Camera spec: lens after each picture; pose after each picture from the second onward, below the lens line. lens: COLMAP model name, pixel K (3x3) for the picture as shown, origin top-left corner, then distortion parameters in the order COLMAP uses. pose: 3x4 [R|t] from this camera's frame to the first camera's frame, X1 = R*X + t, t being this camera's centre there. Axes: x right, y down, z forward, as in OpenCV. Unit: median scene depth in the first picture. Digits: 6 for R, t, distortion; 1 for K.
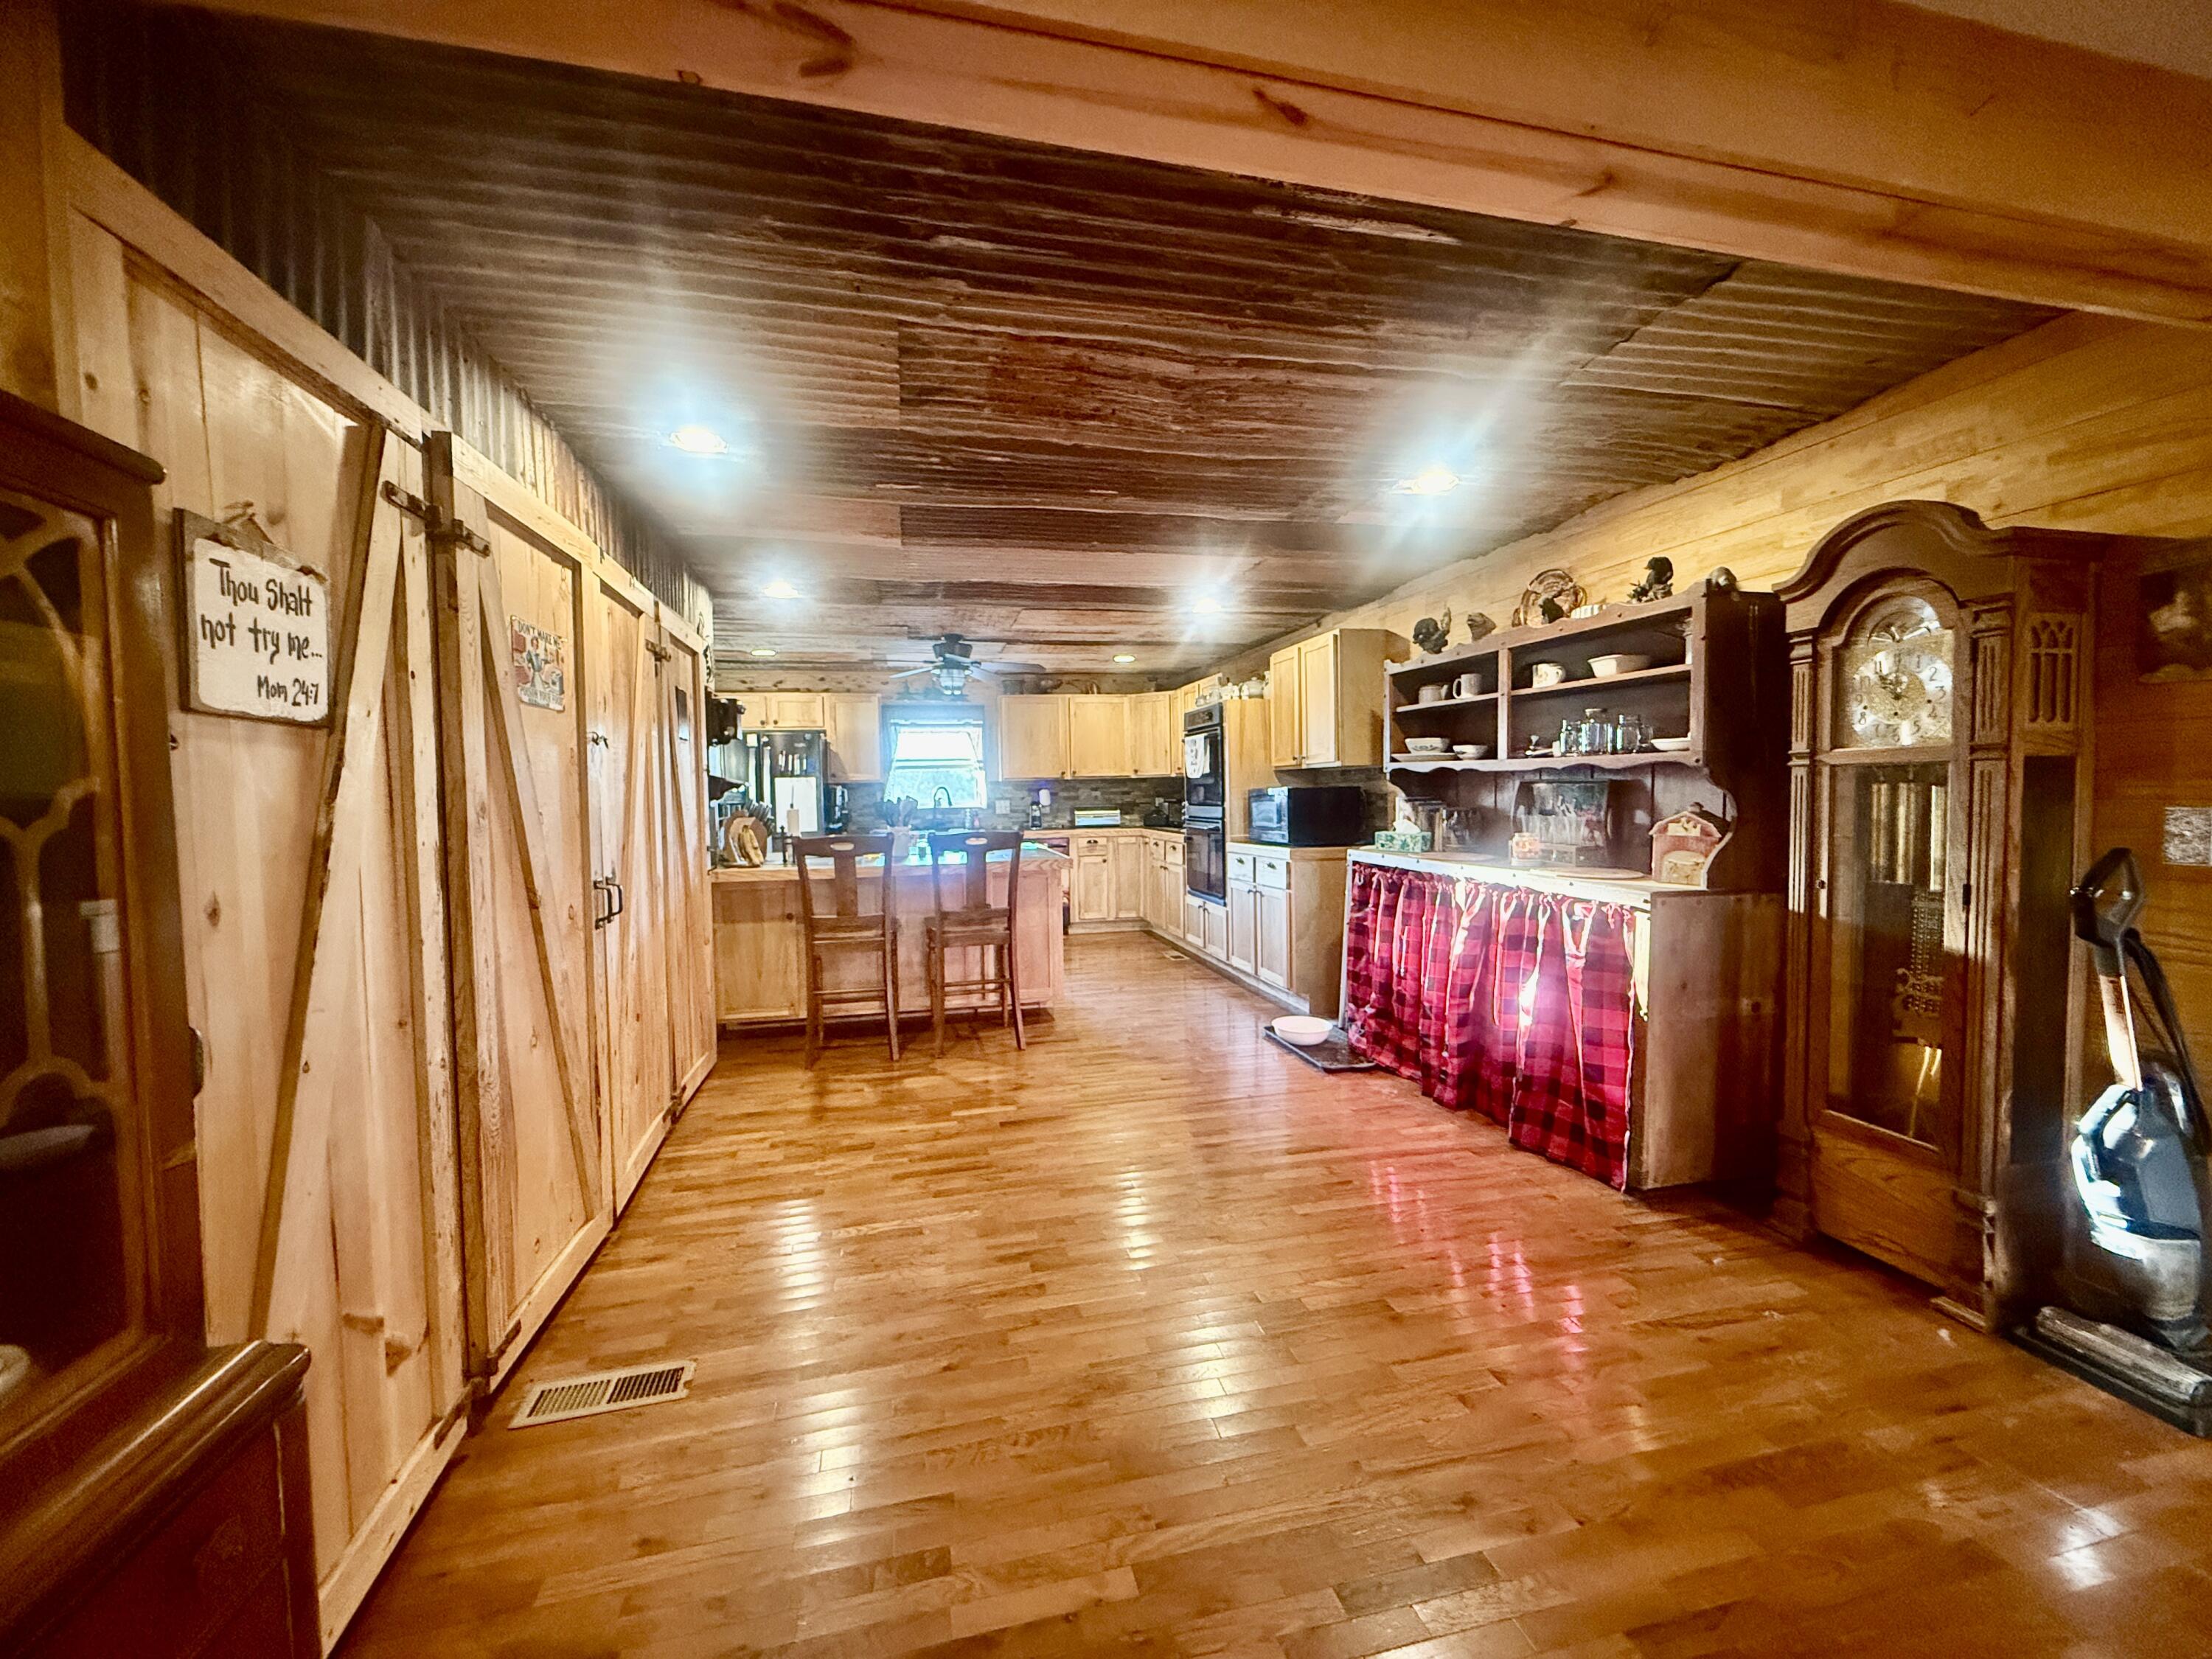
lens RADIAL K [[878.7, 0, 1099.9], [0, 878.7, 831.3], [0, 0, 1]] dist [-0.000722, -0.000340]
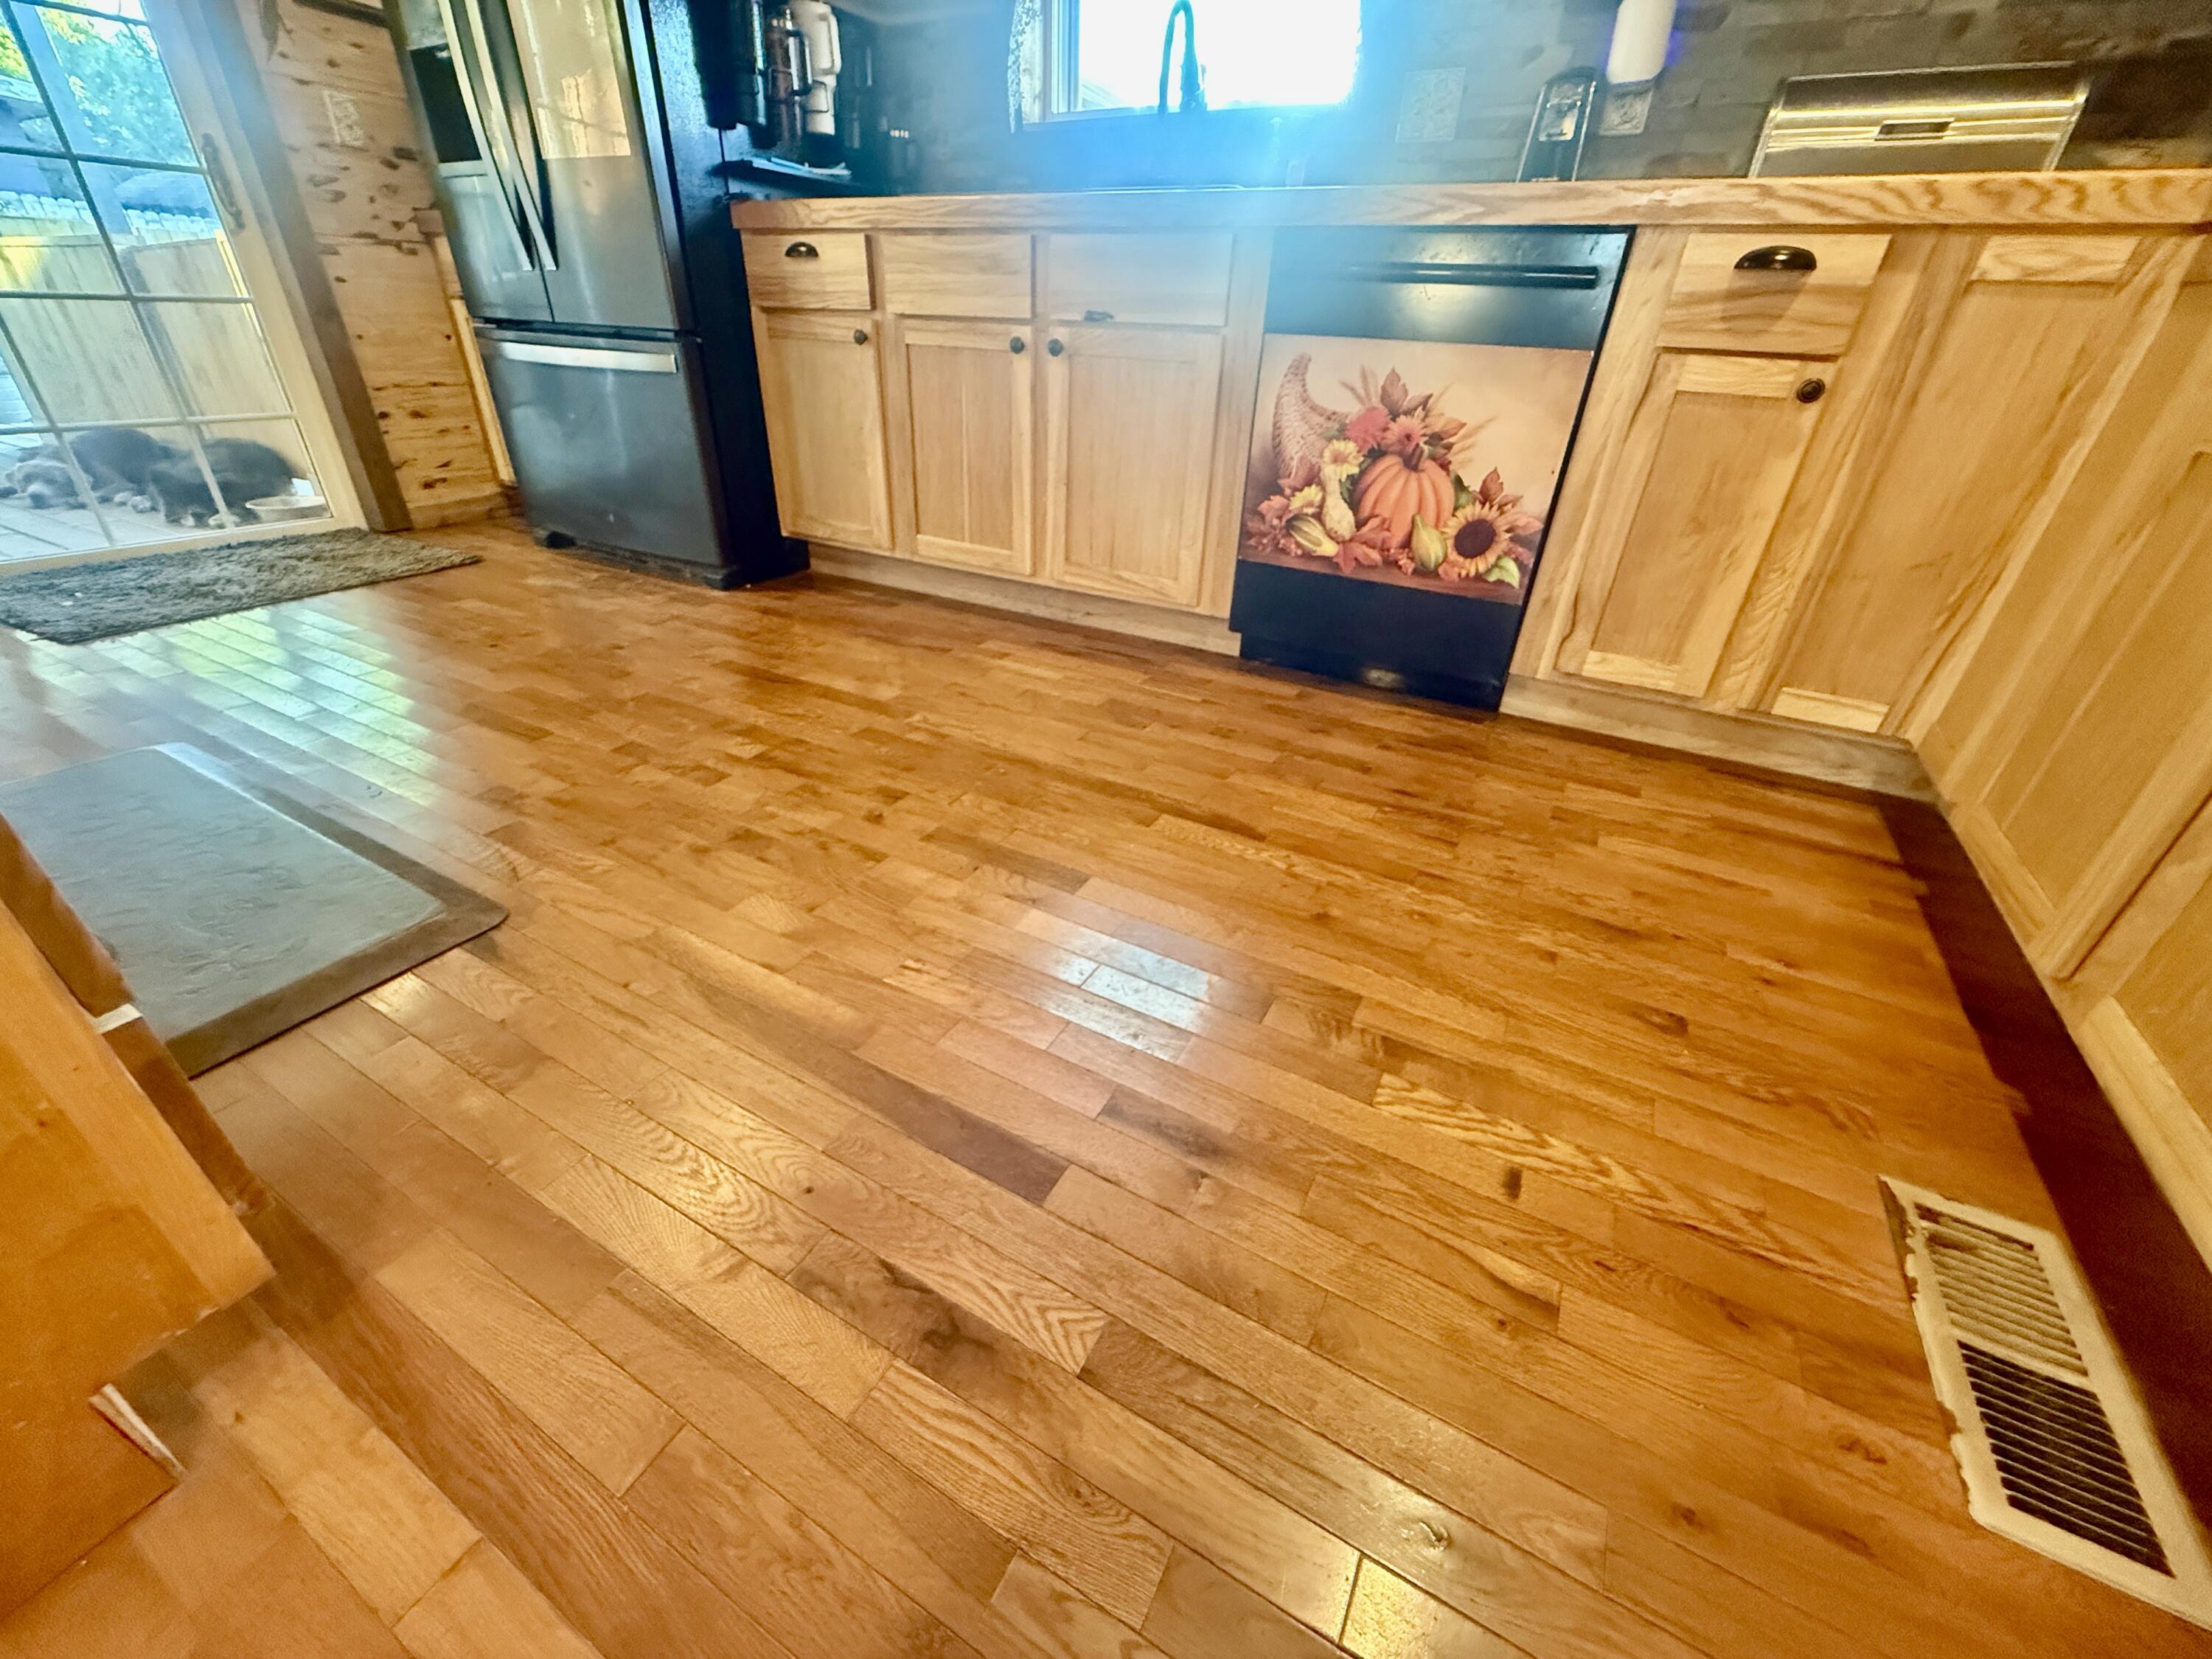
lens RADIAL K [[878.7, 0, 1100.4], [0, 878.7, 828.7], [0, 0, 1]] dist [-0.000722, -0.000340]
pose [[0.736742, 0.377991, -0.560655, 0.031328], [-0.080193, 0.872150, 0.482621, 0.035733], [0.671402, -0.310606, 0.672862, 0.745068]]
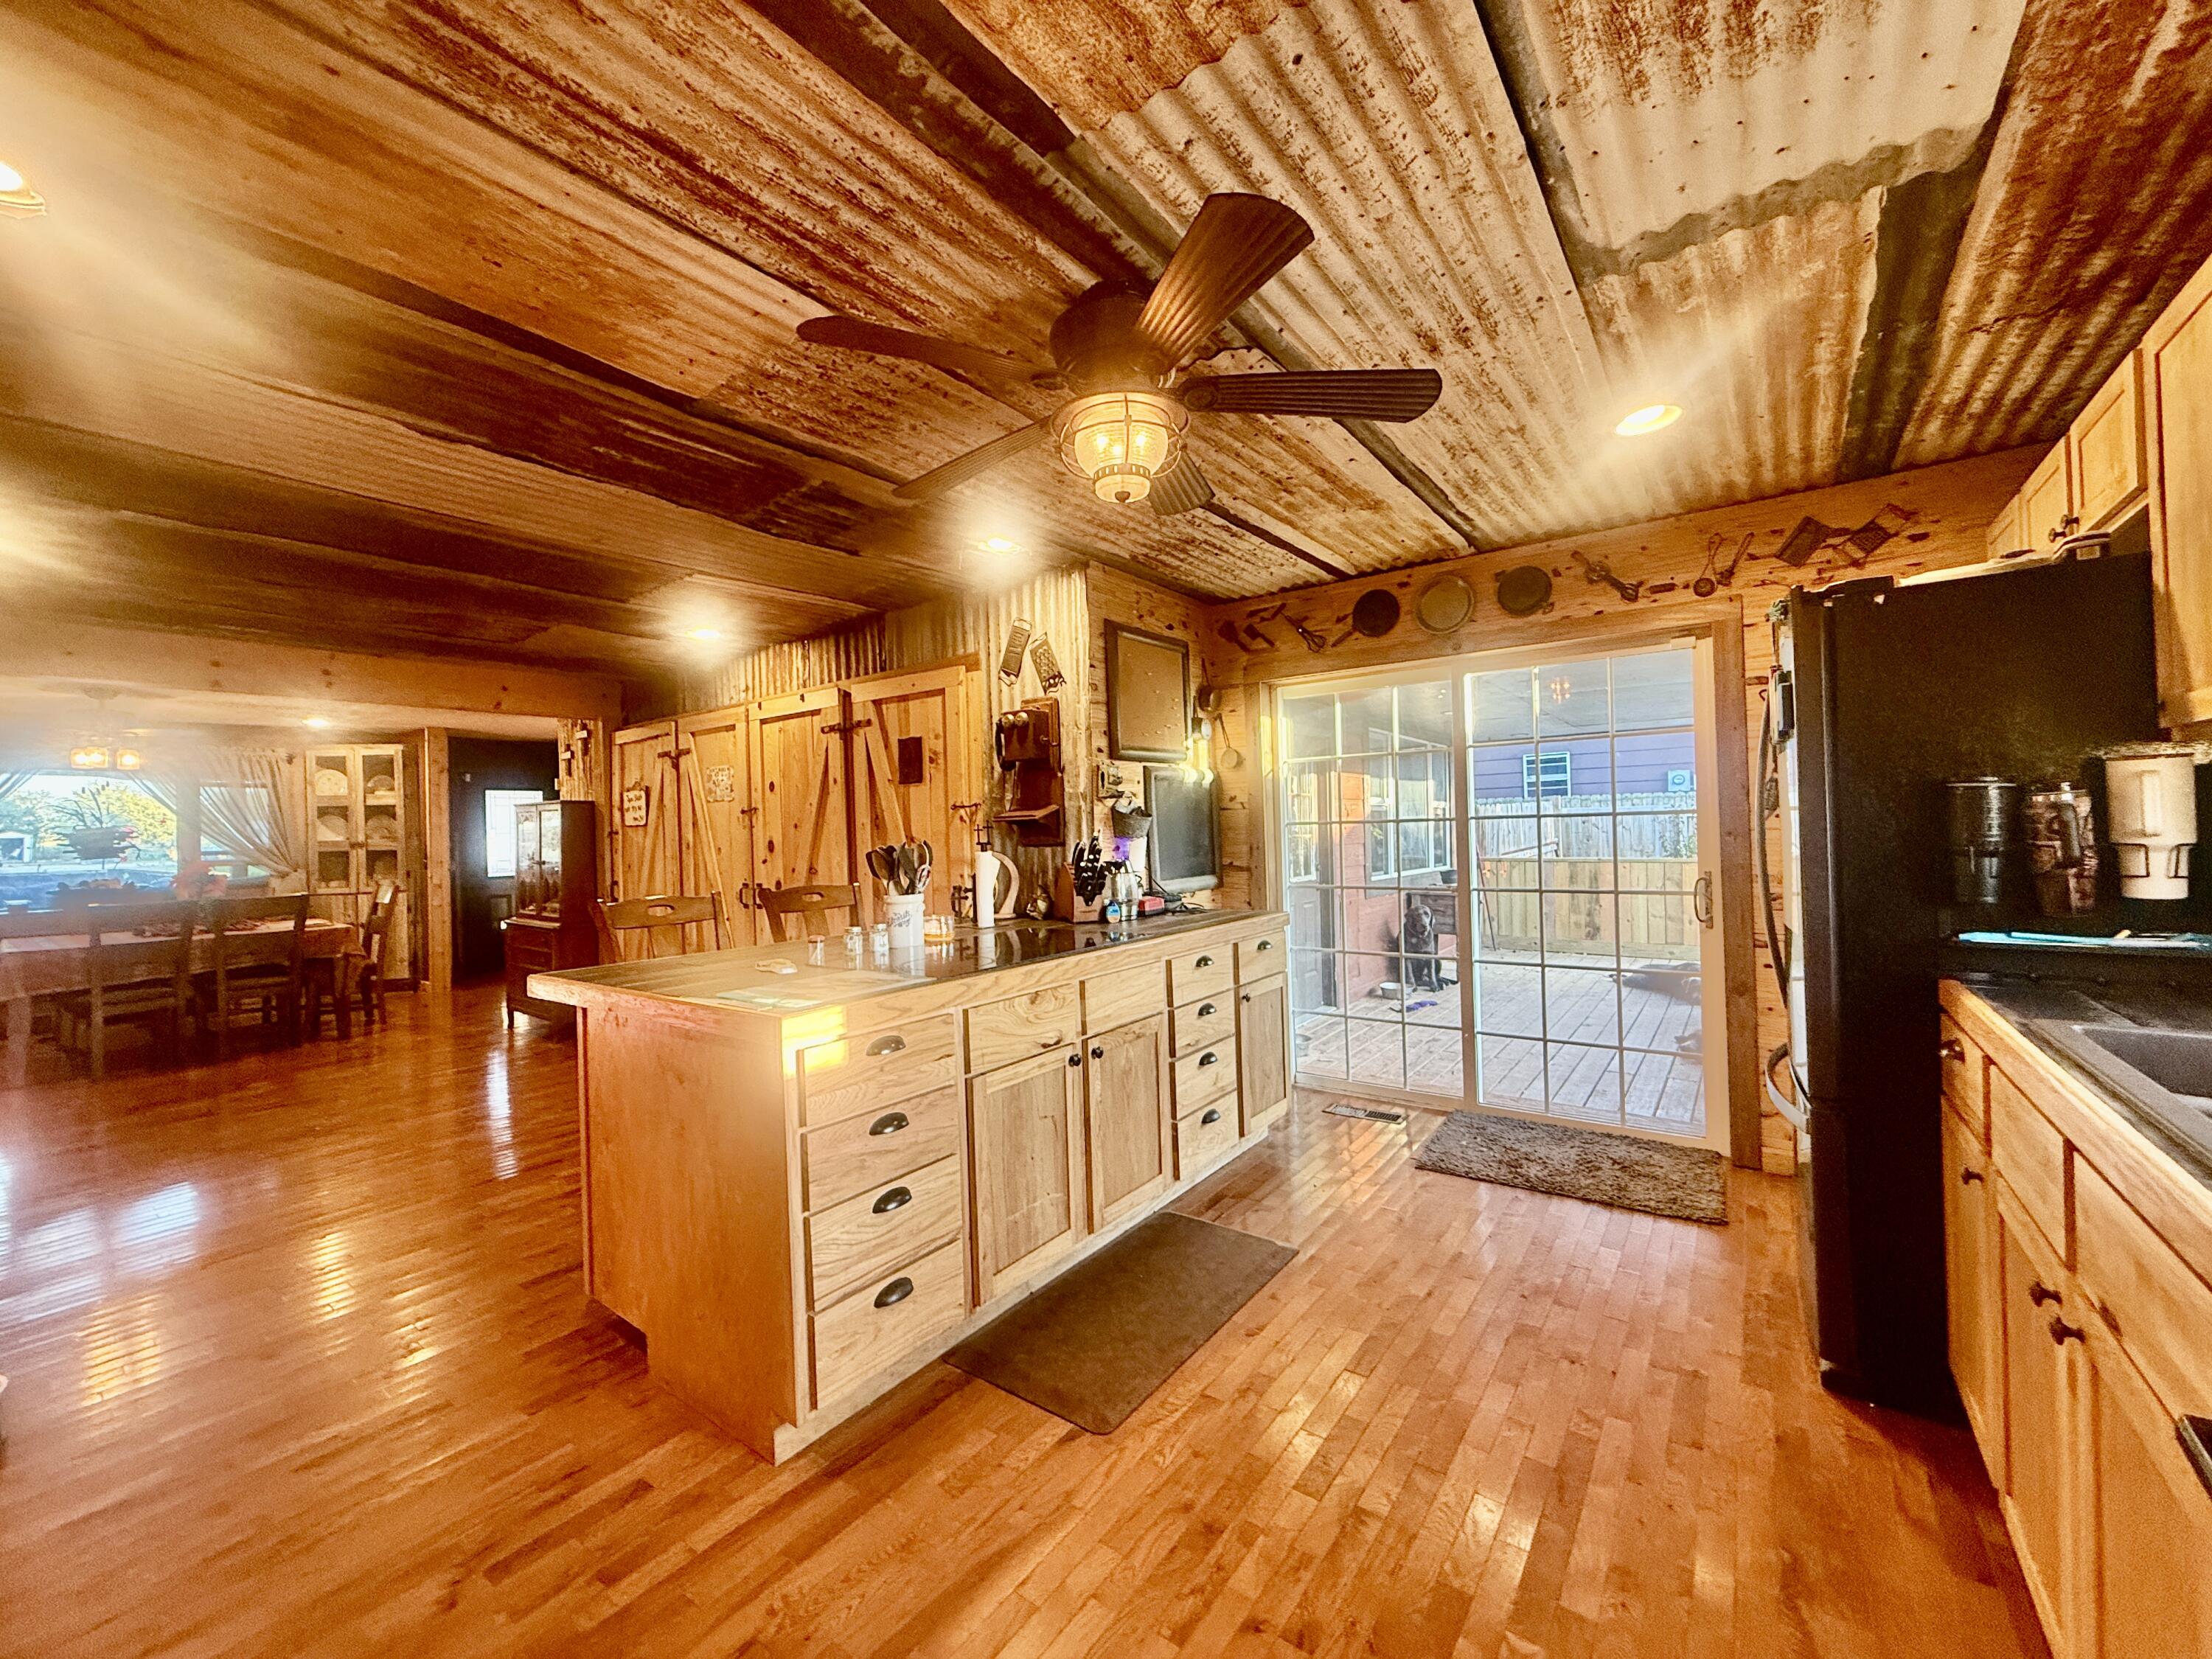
lens RADIAL K [[878.7, 0, 1091.2], [0, 878.7, 830.1], [0, 0, 1]] dist [-0.000722, -0.000340]
pose [[-0.764399, 0.037055, -0.643678, 0.028338], [0.010123, 0.998914, 0.045483, -0.044269], [0.644664, 0.028251, -0.763944, 0.945592]]
